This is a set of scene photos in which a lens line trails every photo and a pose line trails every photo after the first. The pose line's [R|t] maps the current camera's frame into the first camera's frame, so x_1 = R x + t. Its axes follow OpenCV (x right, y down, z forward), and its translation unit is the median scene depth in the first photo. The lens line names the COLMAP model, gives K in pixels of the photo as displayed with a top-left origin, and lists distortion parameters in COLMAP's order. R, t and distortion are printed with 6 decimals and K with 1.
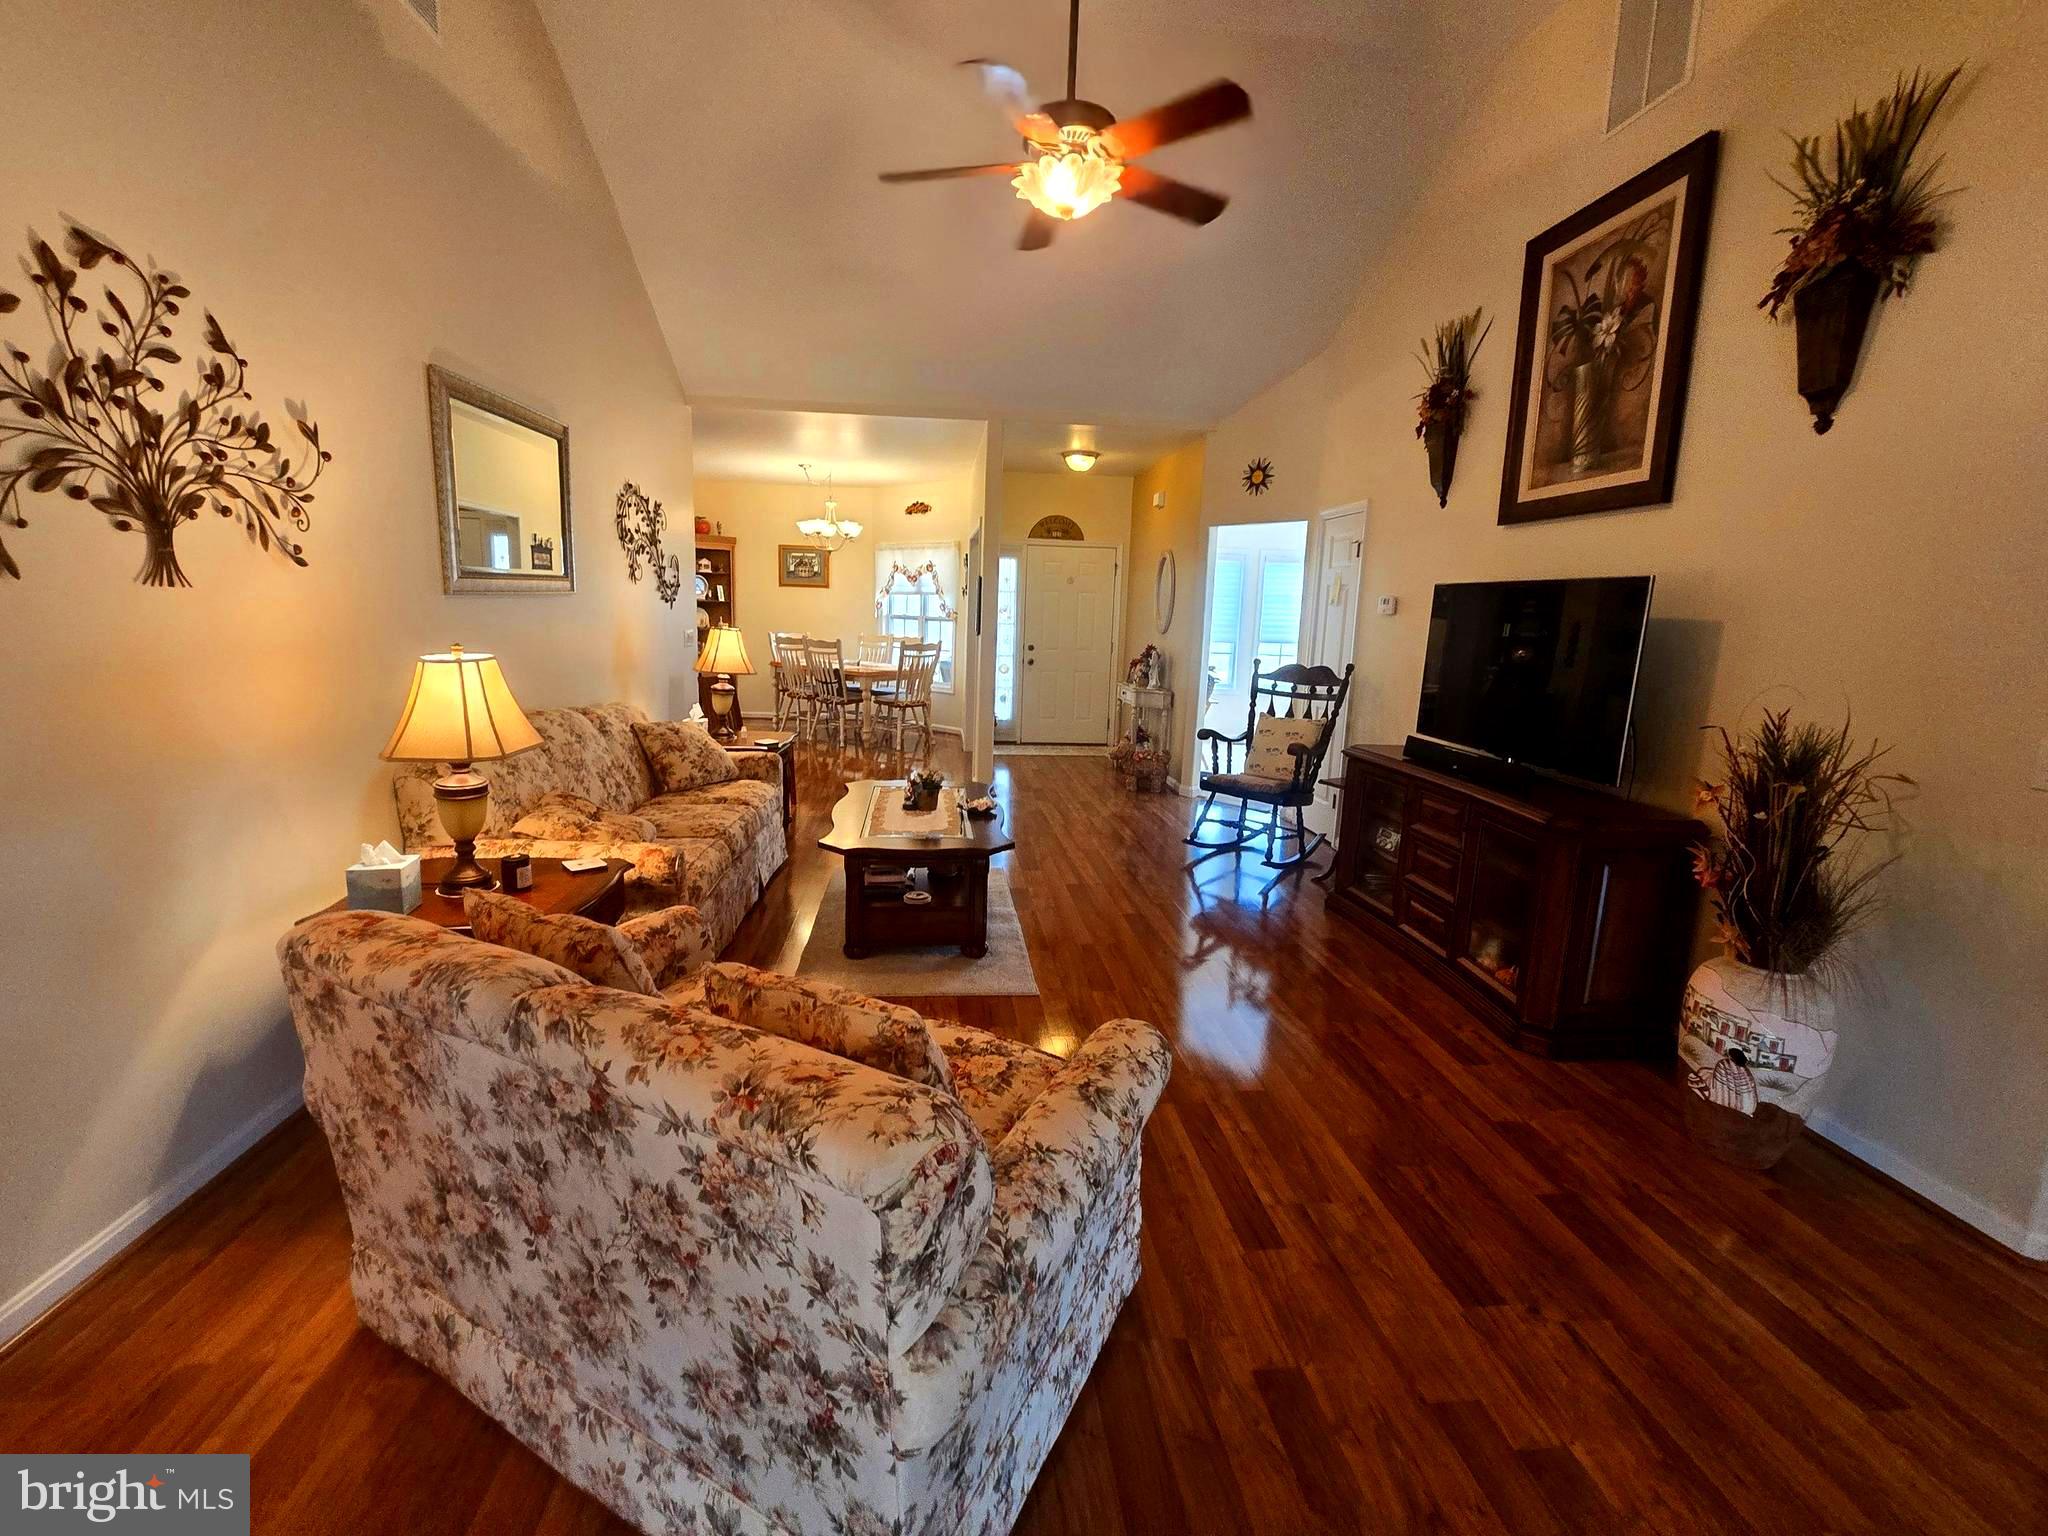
lens RADIAL K [[840.8, 0, 1002.4], [0, 840.8, 752.8], [0, 0, 1]] dist [-0.001297, 0.000756]
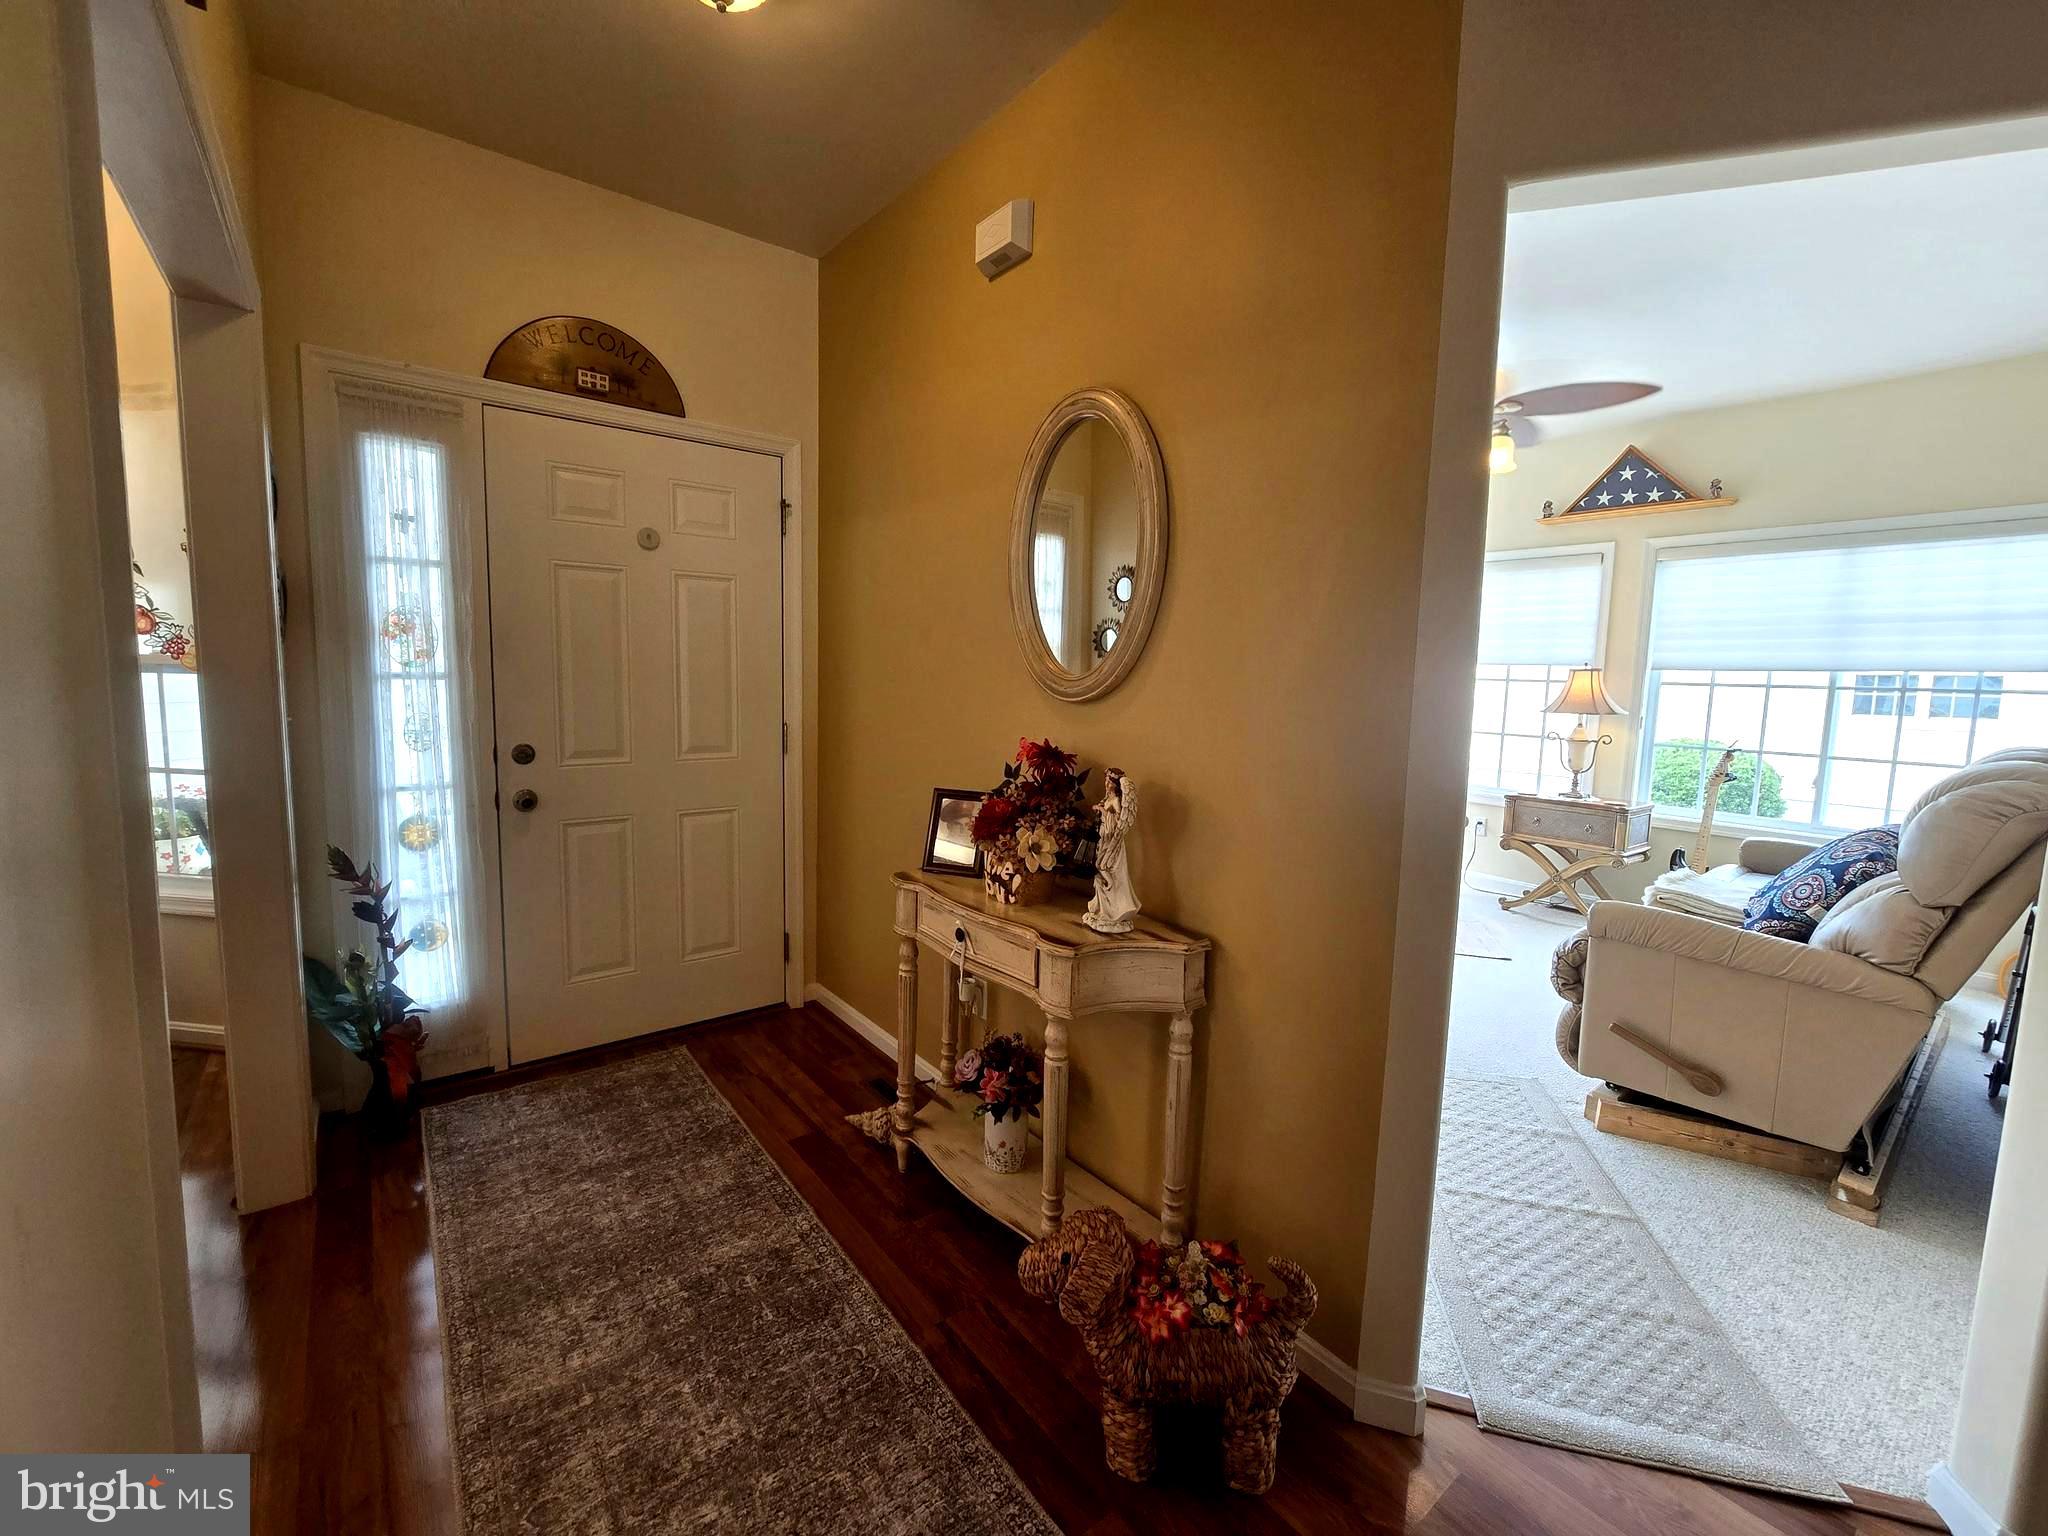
lens RADIAL K [[840.8, 0, 972.4], [0, 840.8, 751.9], [0, 0, 1]] dist [-0.001297, 0.000756]
pose [[0.856822, -0.060714, 0.512026, 0.052192], [0.092719, 0.994998, -0.037173, -0.288110], [-0.507208, 0.079325, 0.858165, 1.917173]]
